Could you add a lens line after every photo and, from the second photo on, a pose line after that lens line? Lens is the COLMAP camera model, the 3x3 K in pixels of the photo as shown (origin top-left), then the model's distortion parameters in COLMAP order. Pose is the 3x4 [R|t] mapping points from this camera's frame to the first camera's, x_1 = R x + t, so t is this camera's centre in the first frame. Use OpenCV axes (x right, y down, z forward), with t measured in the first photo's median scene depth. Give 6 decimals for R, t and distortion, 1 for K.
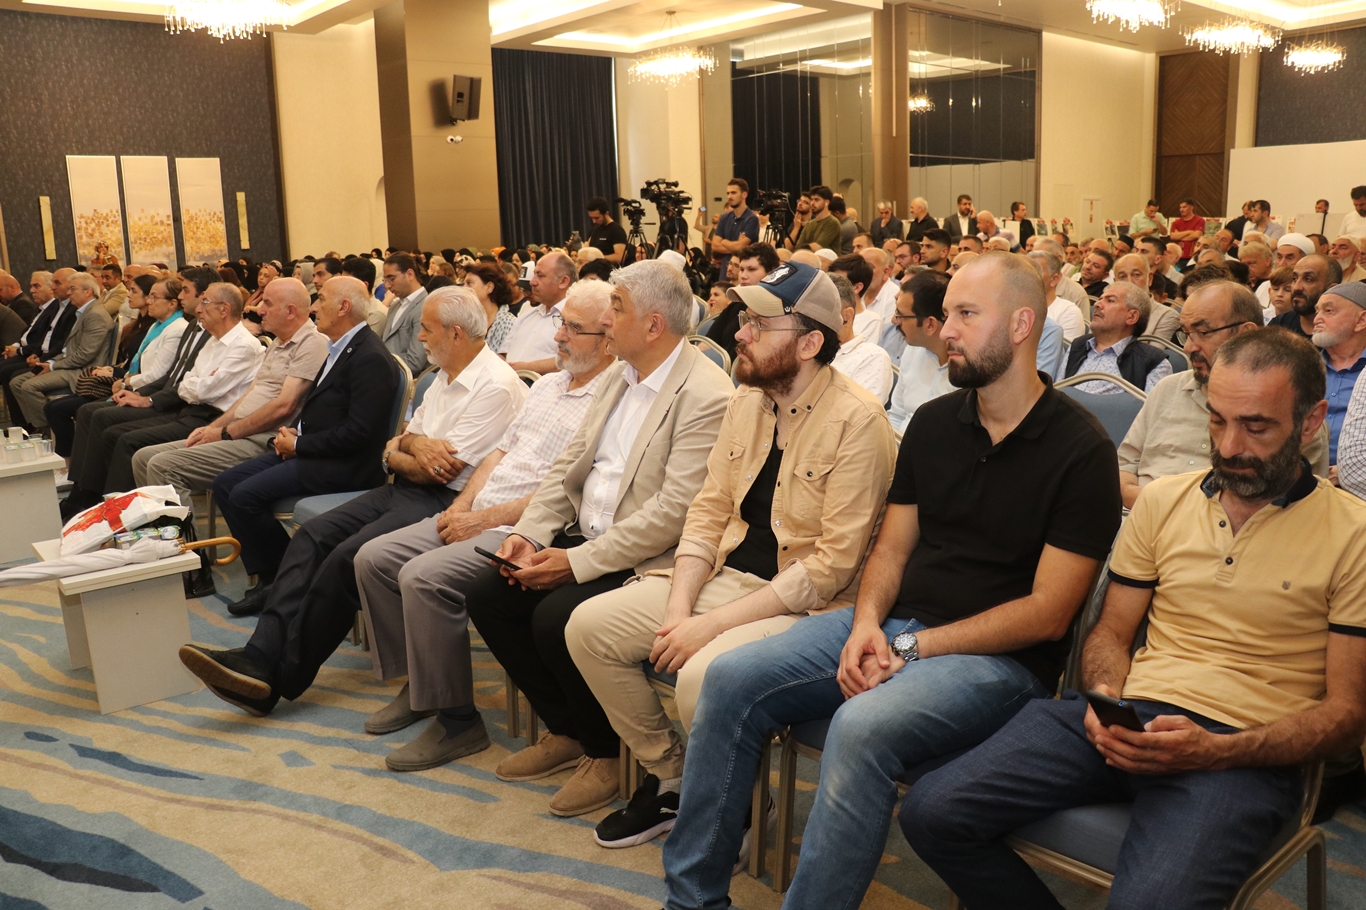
lens RADIAL K [[1194.7, 0, 684.2], [0, 1194.7, 463.8], [0, 0, 1]] dist [-0.158418, 0.121606]
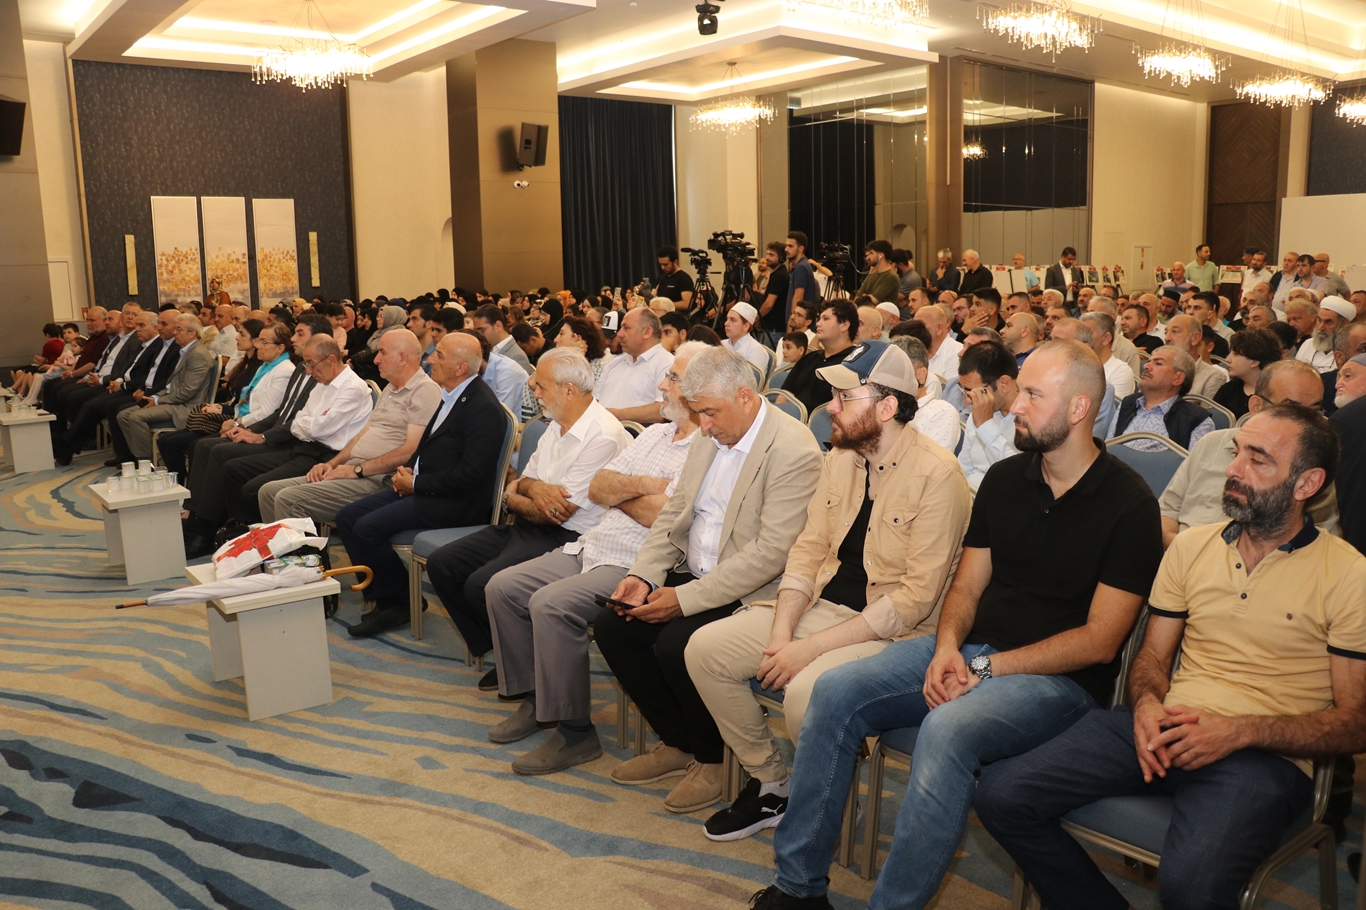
lens RADIAL K [[1194.7, 0, 681.1], [0, 1194.7, 449.3], [0, 0, 1]] dist [-0.158418, 0.121606]
pose [[0.998978, 0.015623, -0.042422, -0.034450], [-0.017450, 0.998921, -0.043045, -0.004845], [0.041704, 0.043741, 0.998172, -0.106970]]
